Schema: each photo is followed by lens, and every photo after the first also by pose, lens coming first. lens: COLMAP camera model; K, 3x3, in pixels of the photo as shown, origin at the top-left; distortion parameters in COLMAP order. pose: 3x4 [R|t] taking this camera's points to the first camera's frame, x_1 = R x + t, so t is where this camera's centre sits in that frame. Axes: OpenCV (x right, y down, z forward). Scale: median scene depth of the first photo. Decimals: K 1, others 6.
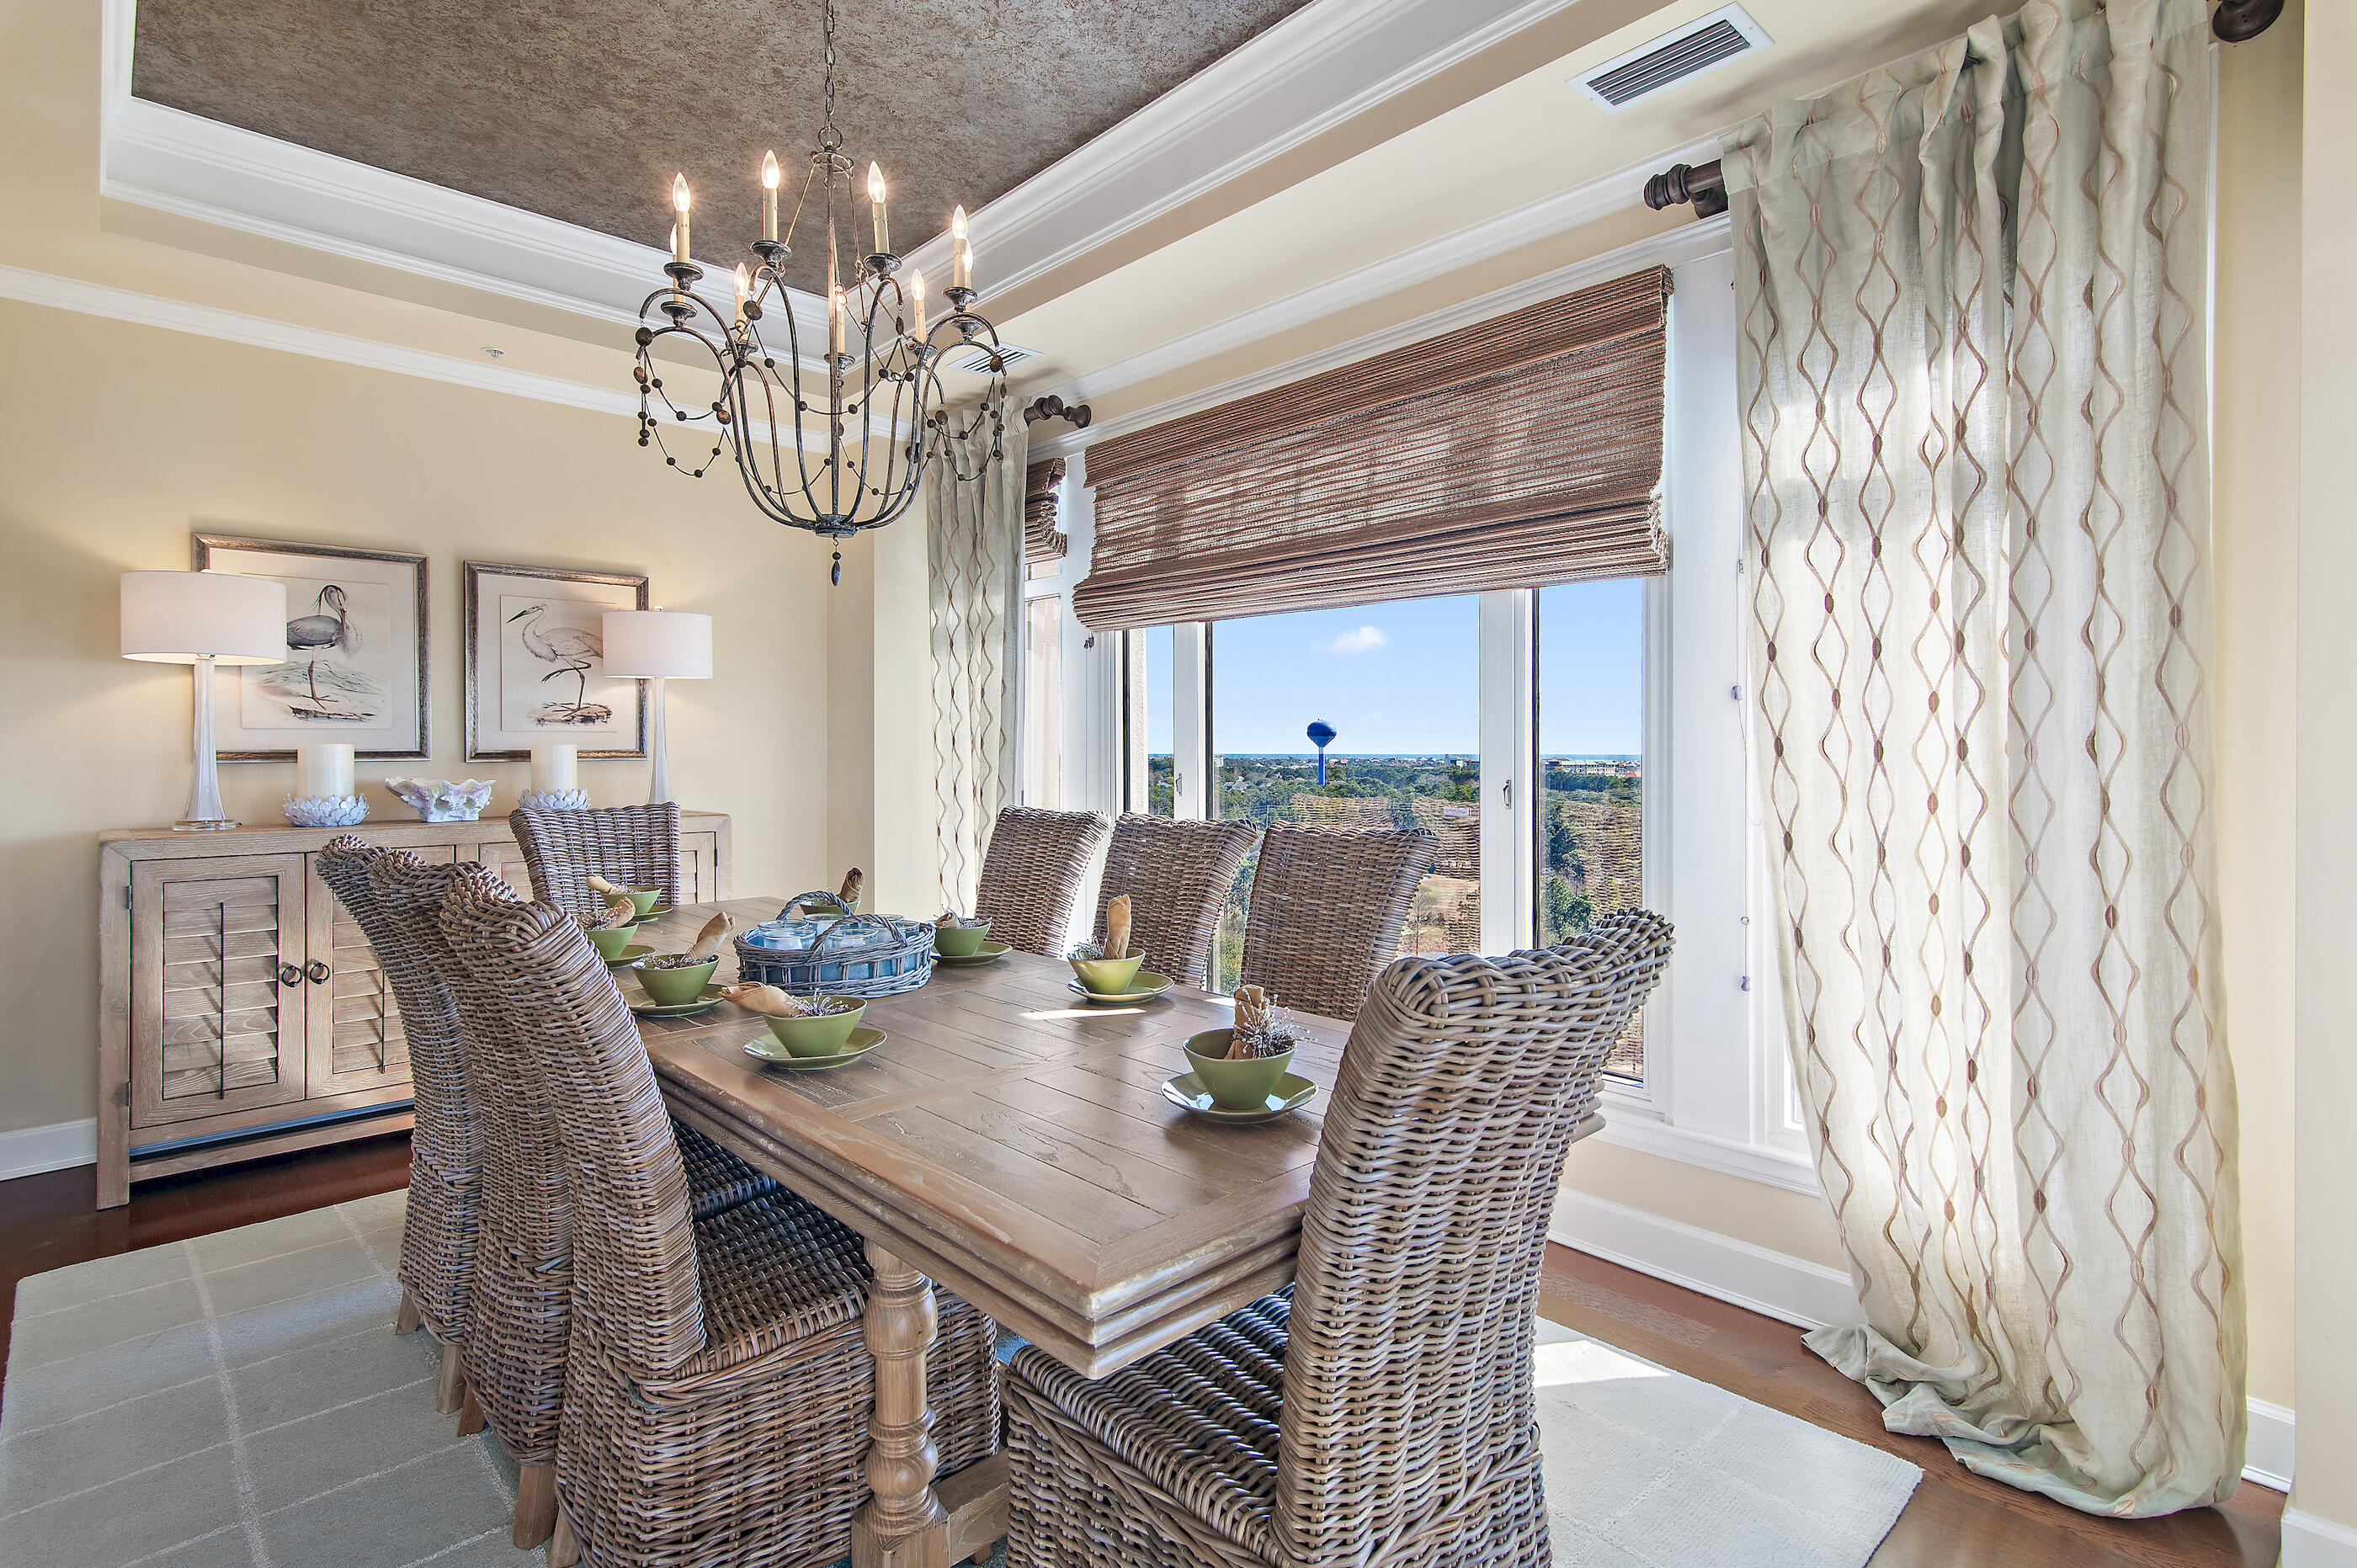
lens RADIAL K [[1156.3, 0, 1184.0], [0, 1156.3, 769.7], [0, 0, 1]] dist [-0.002960, 0.002033]
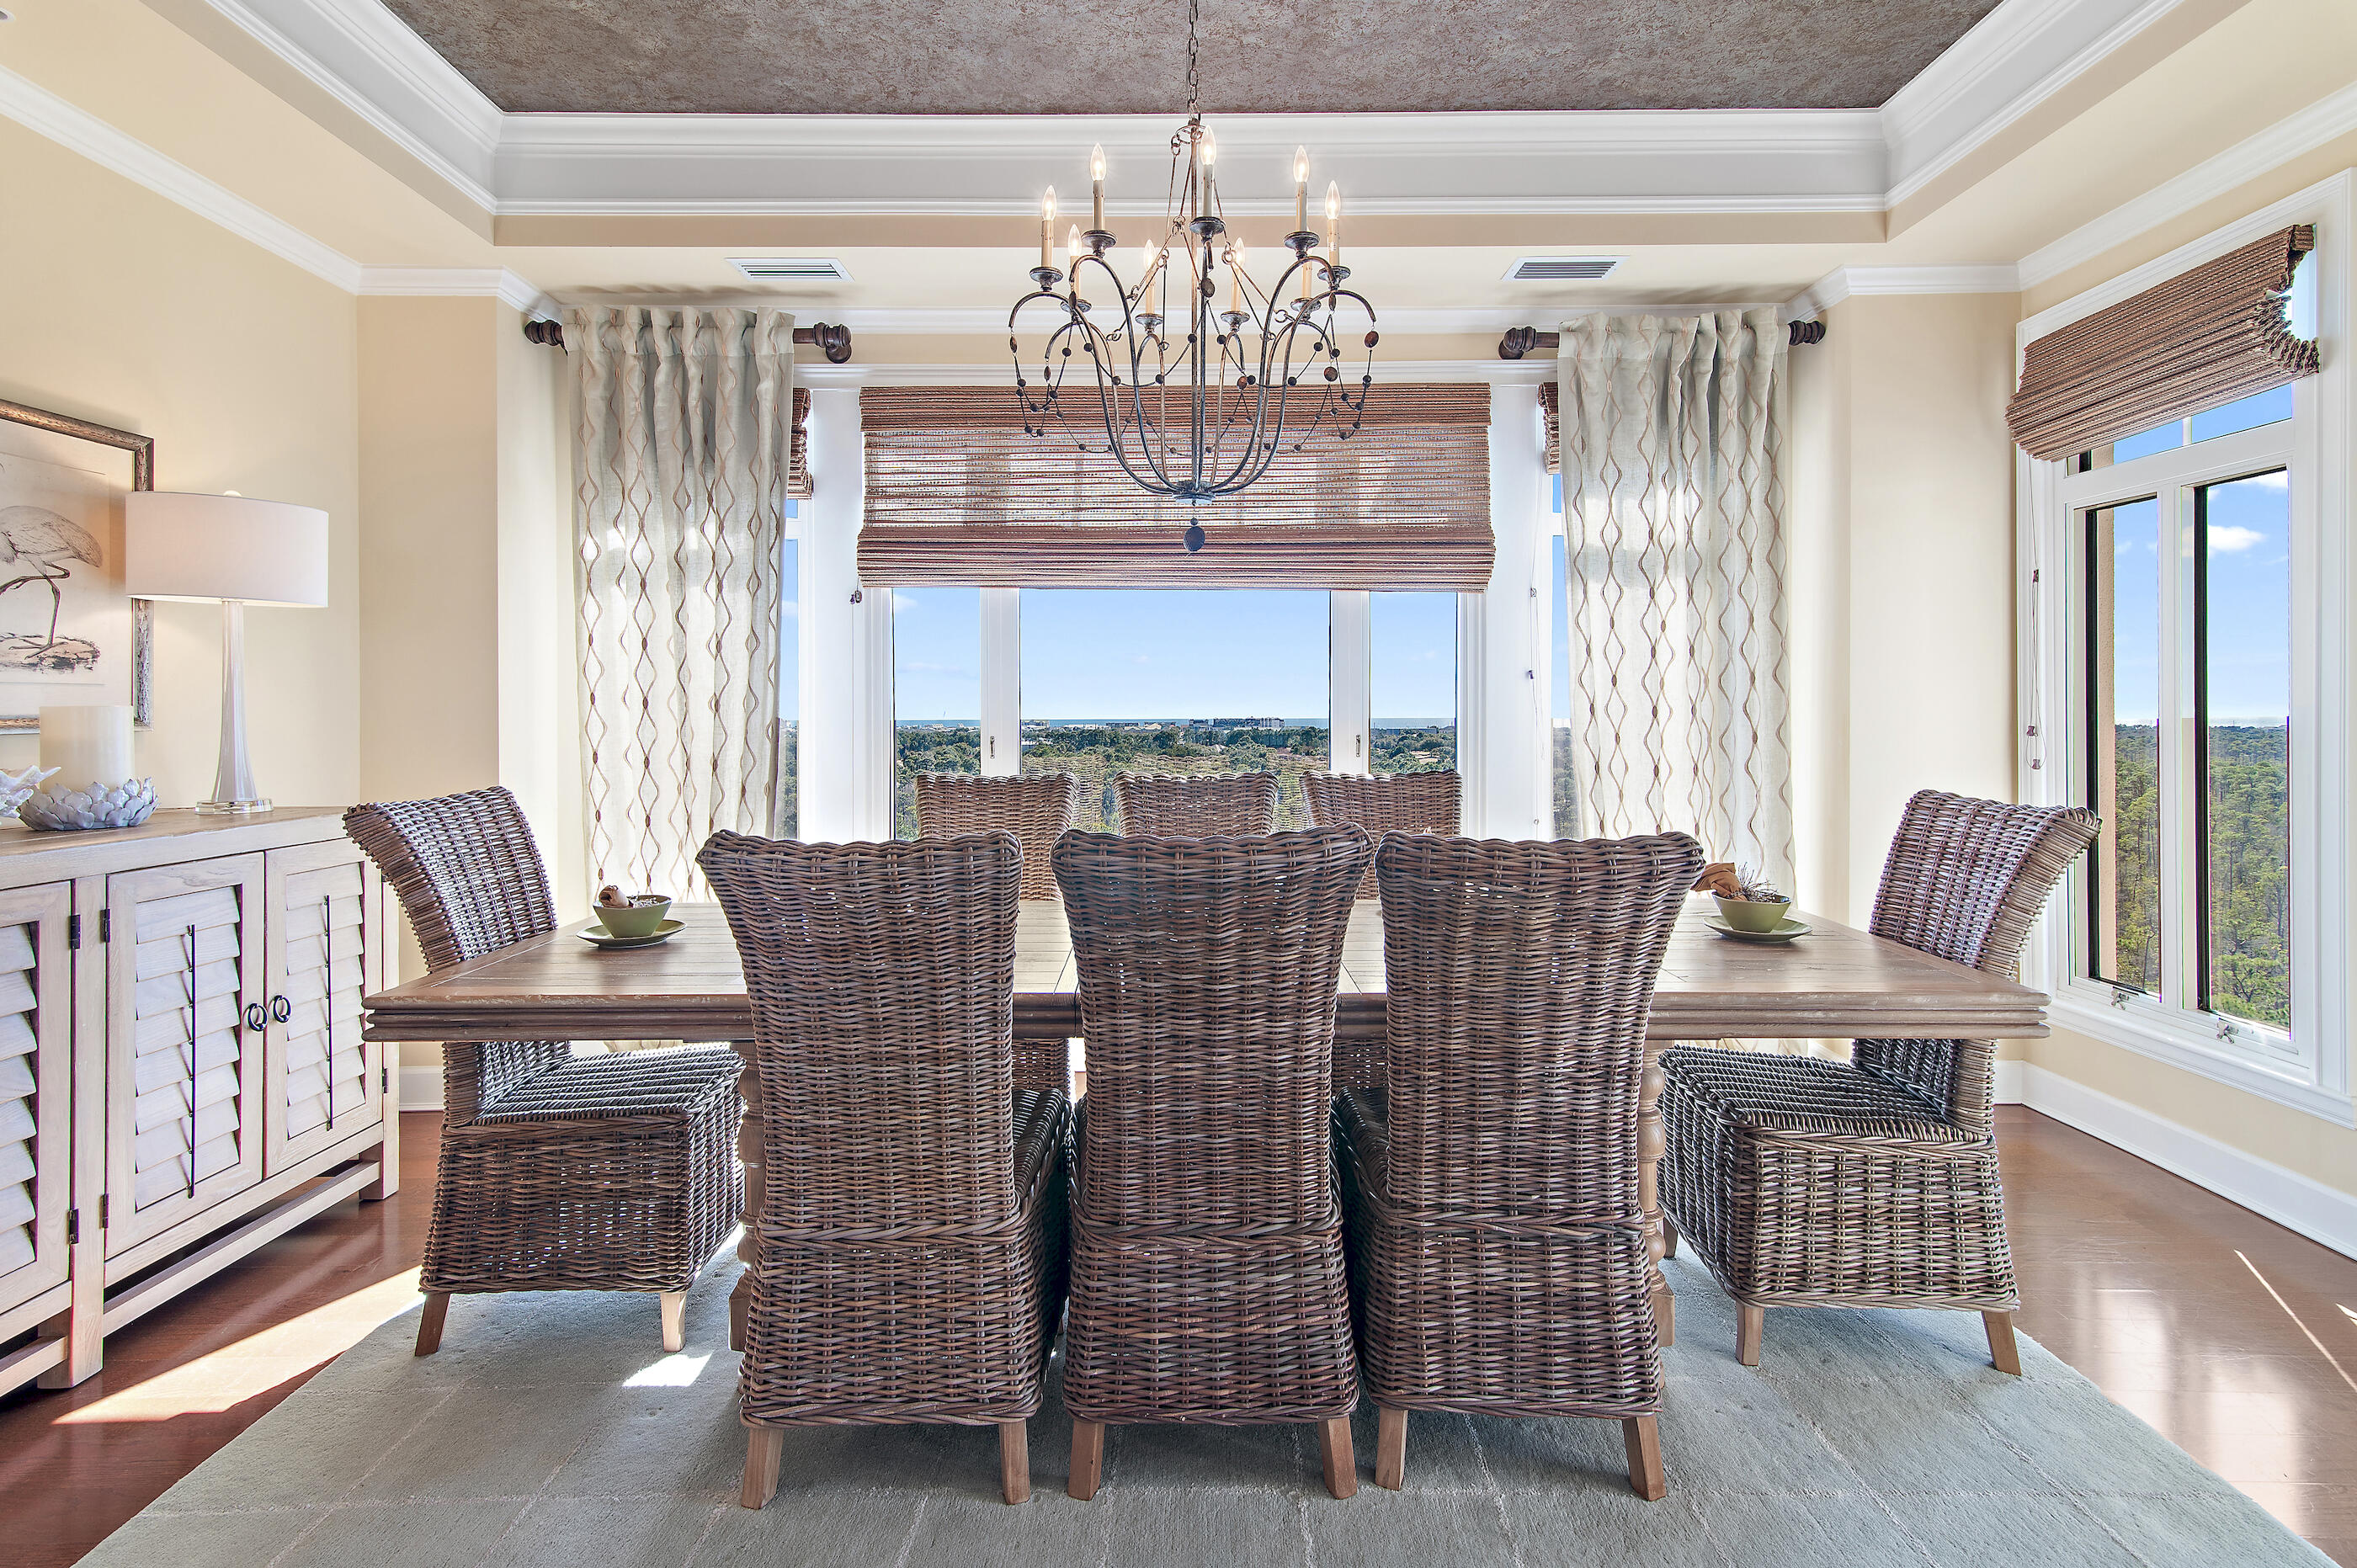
lens RADIAL K [[1156.3, 0, 1197.4], [0, 1156.3, 716.4], [0, 0, 1]] dist [-0.002960, 0.002033]
pose [[0.678235, -0.002347, 0.734842, -0.777382], [0.013898, 0.999857, -0.009634, -0.003929], [-0.734714, 0.016746, 0.678170, 0.239702]]
